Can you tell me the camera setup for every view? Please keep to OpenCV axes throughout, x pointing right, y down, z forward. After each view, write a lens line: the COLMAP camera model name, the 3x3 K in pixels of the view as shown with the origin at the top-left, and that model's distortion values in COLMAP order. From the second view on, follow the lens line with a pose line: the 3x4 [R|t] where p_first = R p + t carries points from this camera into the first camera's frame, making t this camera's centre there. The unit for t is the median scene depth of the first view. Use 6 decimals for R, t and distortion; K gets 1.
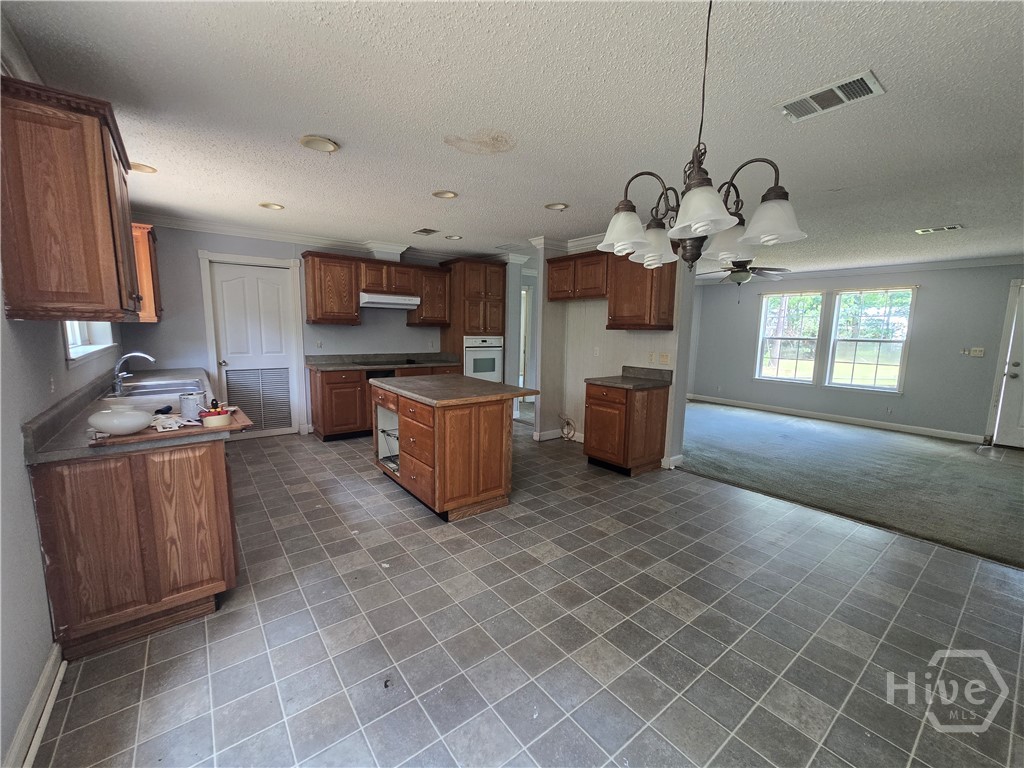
lens RADIAL K [[420.4, 0, 507.9], [0, 420.4, 387.2], [0, 0, 1]] dist [-0.000908, 0.000894]
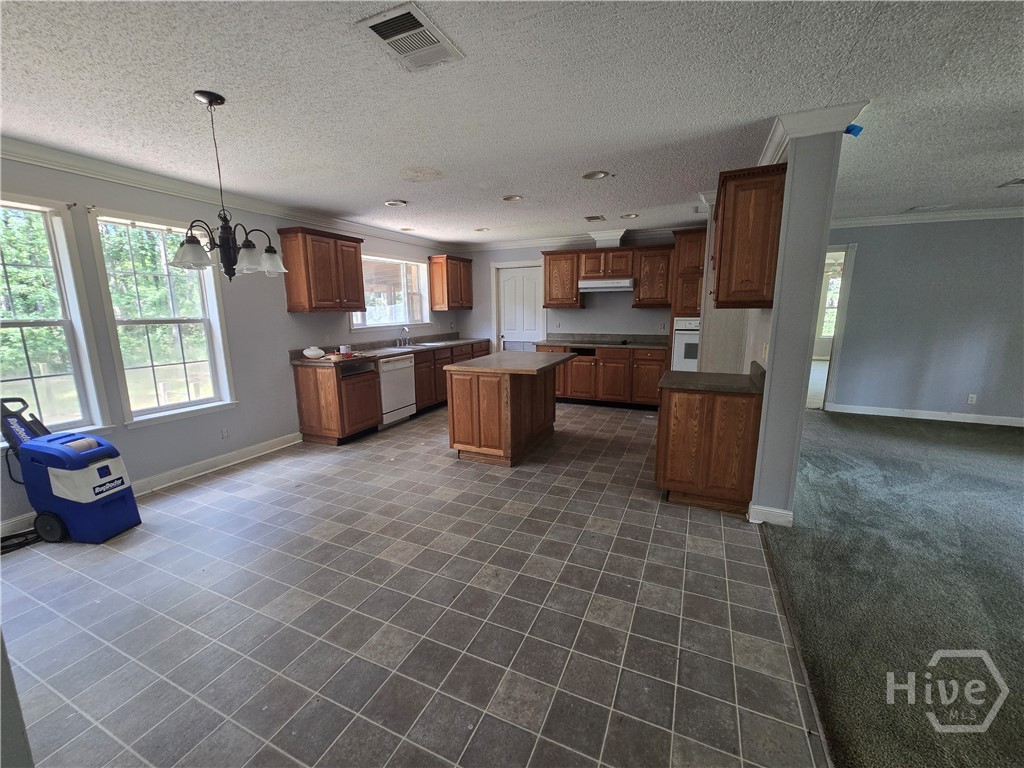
lens RADIAL K [[420.4, 0, 507.1], [0, 420.4, 389.2], [0, 0, 1]] dist [-0.000908, 0.000894]
pose [[0.464264, 0.145904, -0.873596, 0.599308], [-0.102748, 0.988551, 0.110498, -0.033991], [0.879717, 0.038460, 0.473940, 0.276967]]
